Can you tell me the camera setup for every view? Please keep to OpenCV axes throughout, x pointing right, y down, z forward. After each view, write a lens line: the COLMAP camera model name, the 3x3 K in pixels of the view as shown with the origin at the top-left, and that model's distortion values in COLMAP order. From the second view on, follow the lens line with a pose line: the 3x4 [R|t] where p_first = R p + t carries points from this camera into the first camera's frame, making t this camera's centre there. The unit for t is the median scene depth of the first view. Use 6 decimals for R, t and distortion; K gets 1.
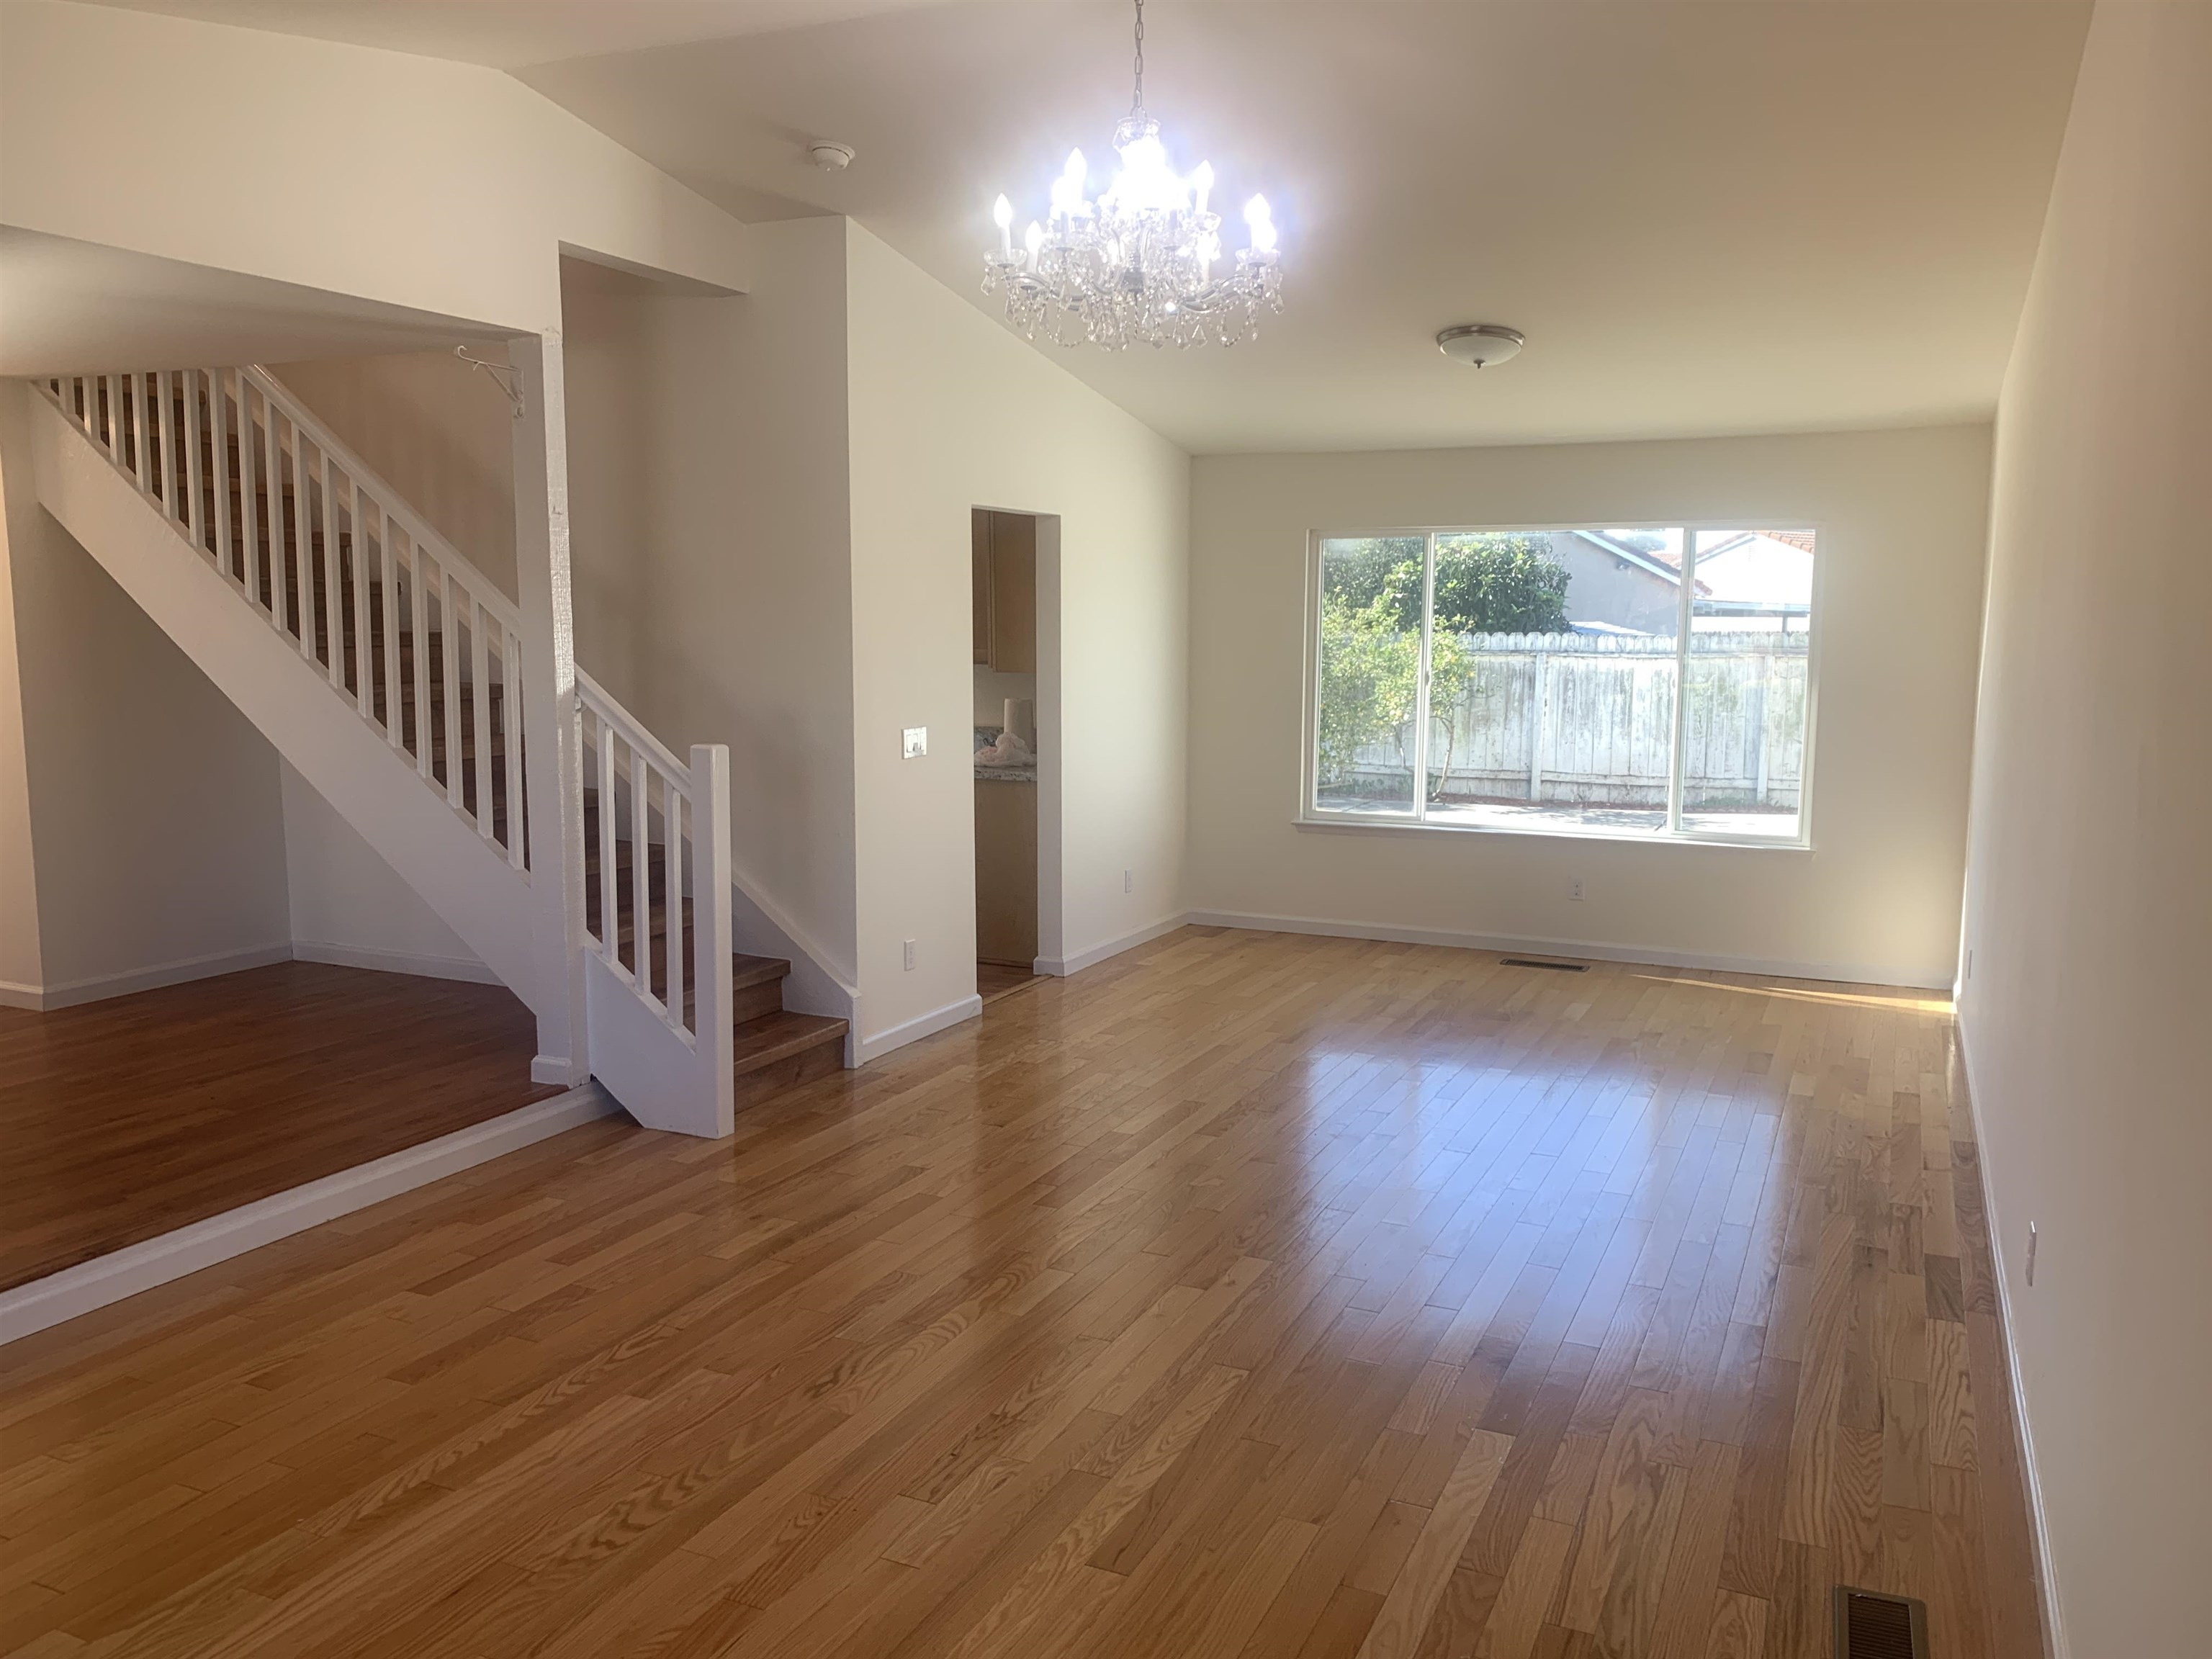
lens RADIAL K [[1677.4, 0, 1102.8], [0, 1677.4, 841.4], [0, 0, 1]] dist [0.007859, -0.018229]
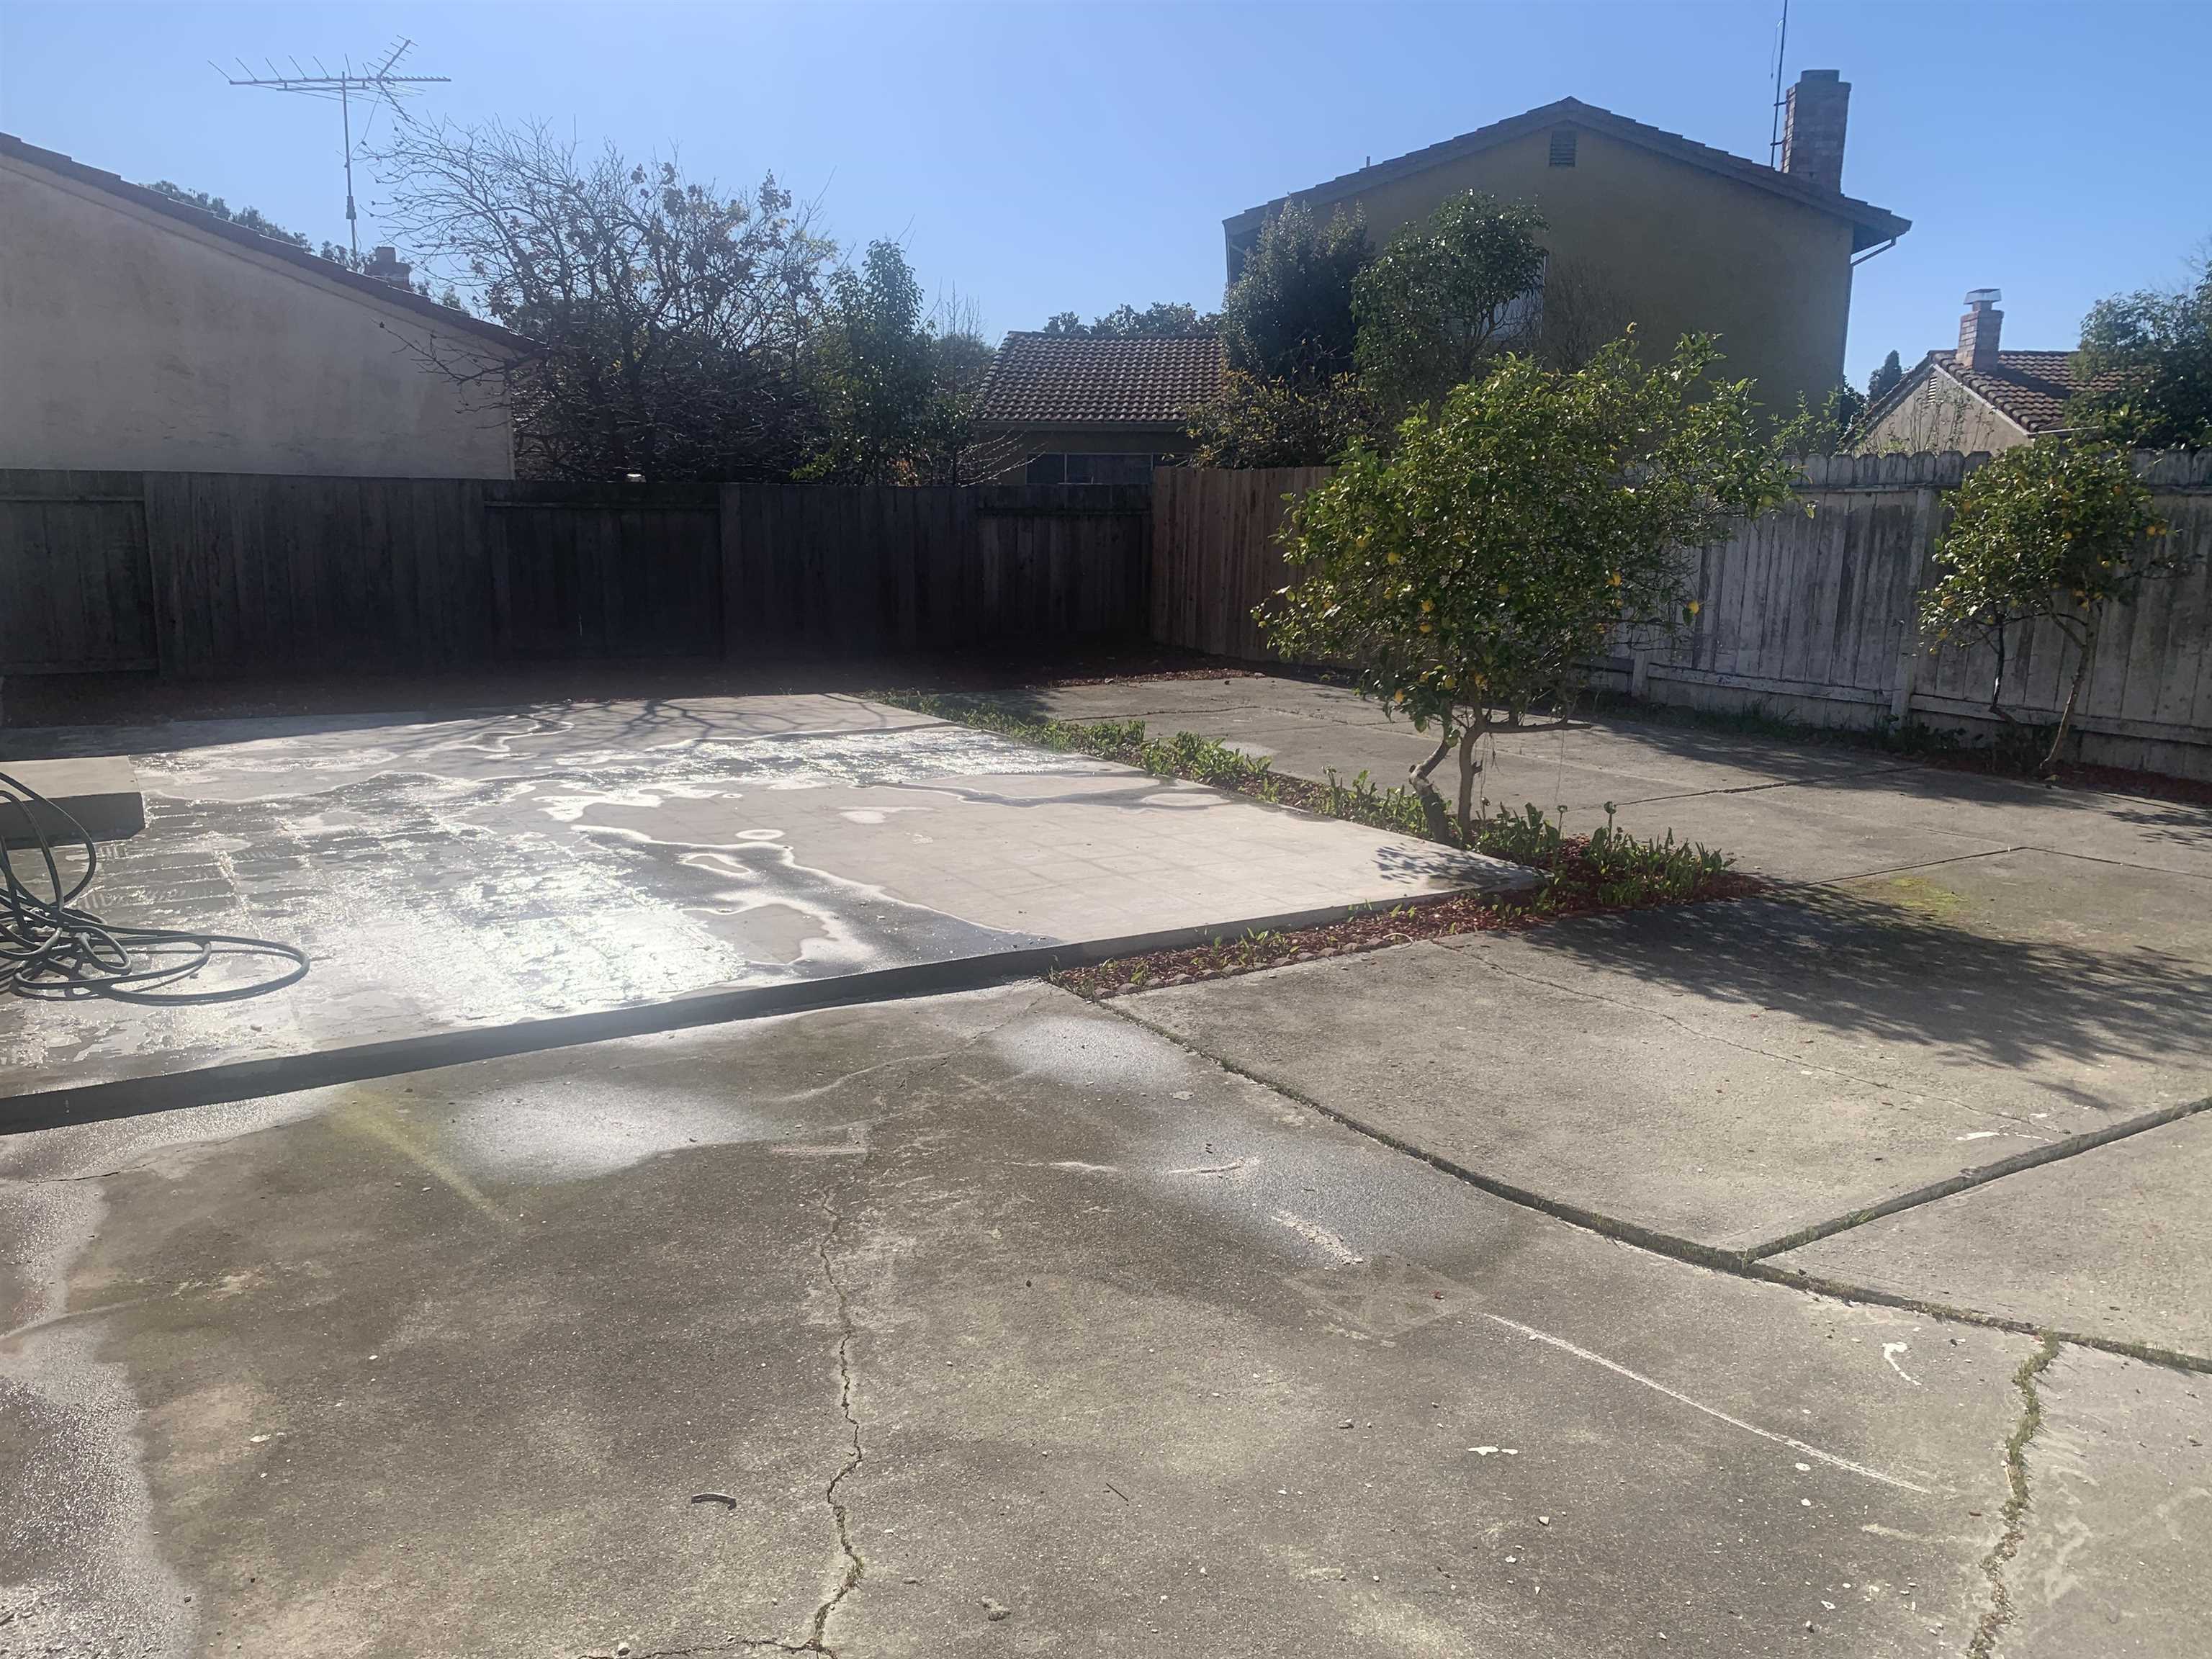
lens RADIAL K [[1677.4, 0, 1105.7], [0, 1677.4, 833.4], [0, 0, 1]] dist [0.007859, -0.018229]
pose [[0.823747, 0.112990, -0.555585, 0.253818], [-0.080941, 0.993339, 0.082008, -0.026939], [0.561151, -0.022584, 0.827405, 0.421465]]
